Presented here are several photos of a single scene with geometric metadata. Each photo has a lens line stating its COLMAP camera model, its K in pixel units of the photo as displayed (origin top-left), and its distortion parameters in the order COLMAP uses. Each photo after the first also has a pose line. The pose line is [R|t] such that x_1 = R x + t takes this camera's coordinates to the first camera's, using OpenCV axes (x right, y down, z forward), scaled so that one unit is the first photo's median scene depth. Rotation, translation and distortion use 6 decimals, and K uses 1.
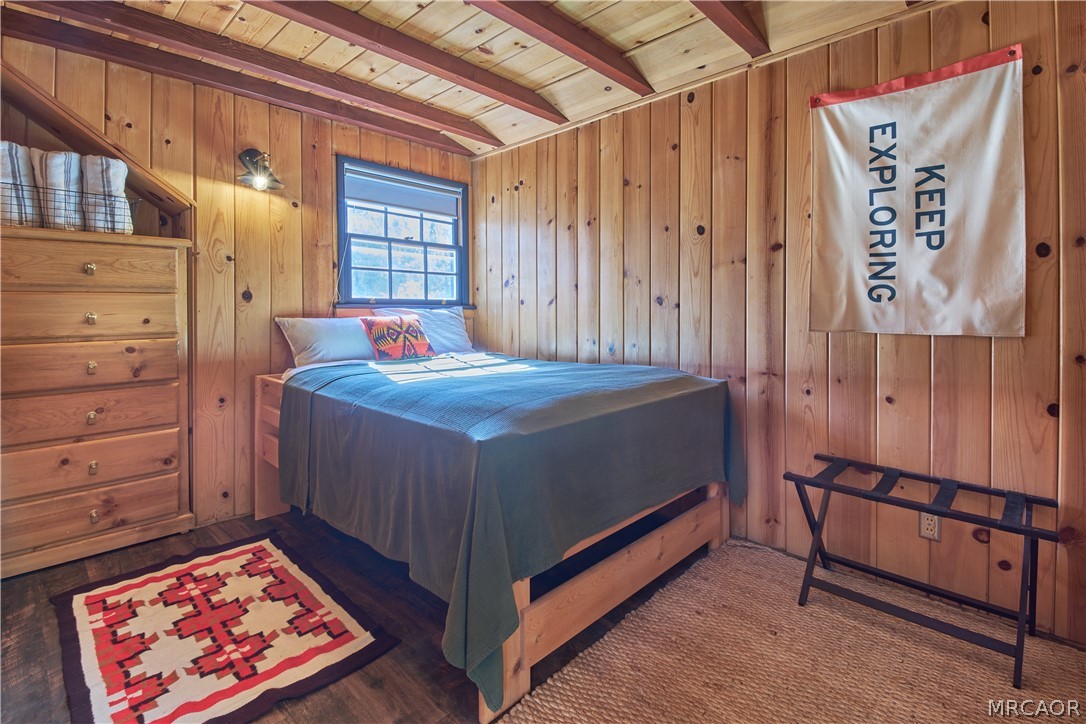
lens RADIAL K [[501.1, 0, 534.1], [0, 501.1, 315.3], [0, 0, 1]] dist [0.011829, -0.017619]
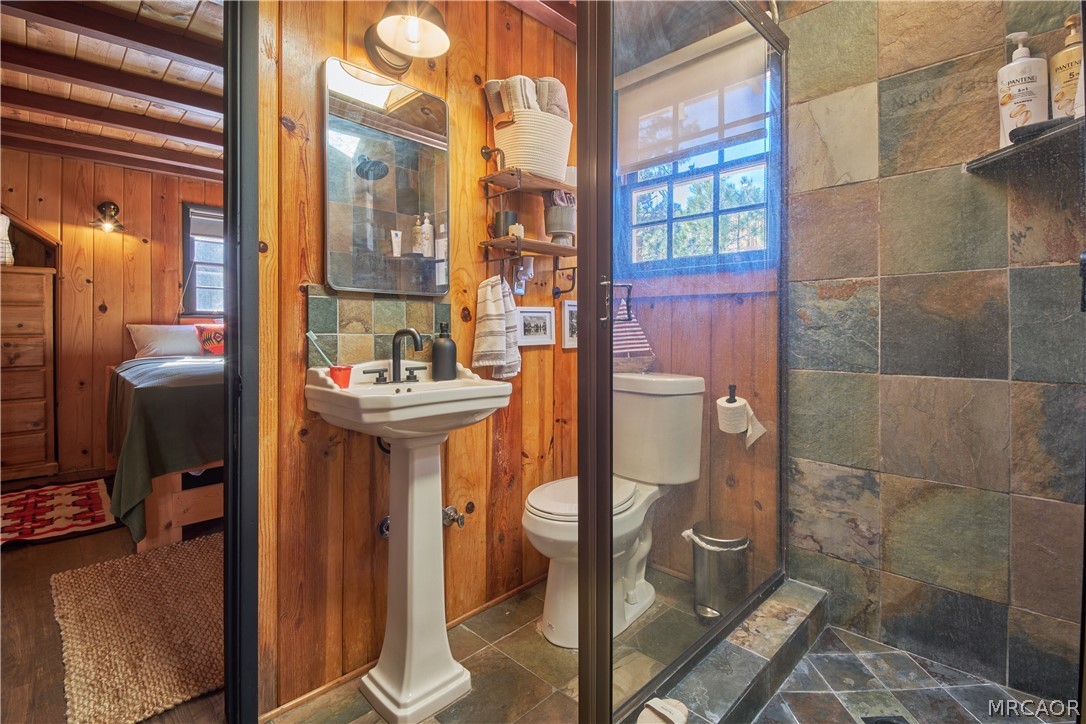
lens RADIAL K [[501.1, 0, 530.3], [0, 501.1, 330.2], [0, 0, 1]] dist [0.011829, -0.017619]
pose [[0.999556, -0.000821, -0.029787, 0.642637], [0.000586, 0.999969, -0.007894, 0.033052], [0.029793, 0.007873, 0.999525, -0.337742]]
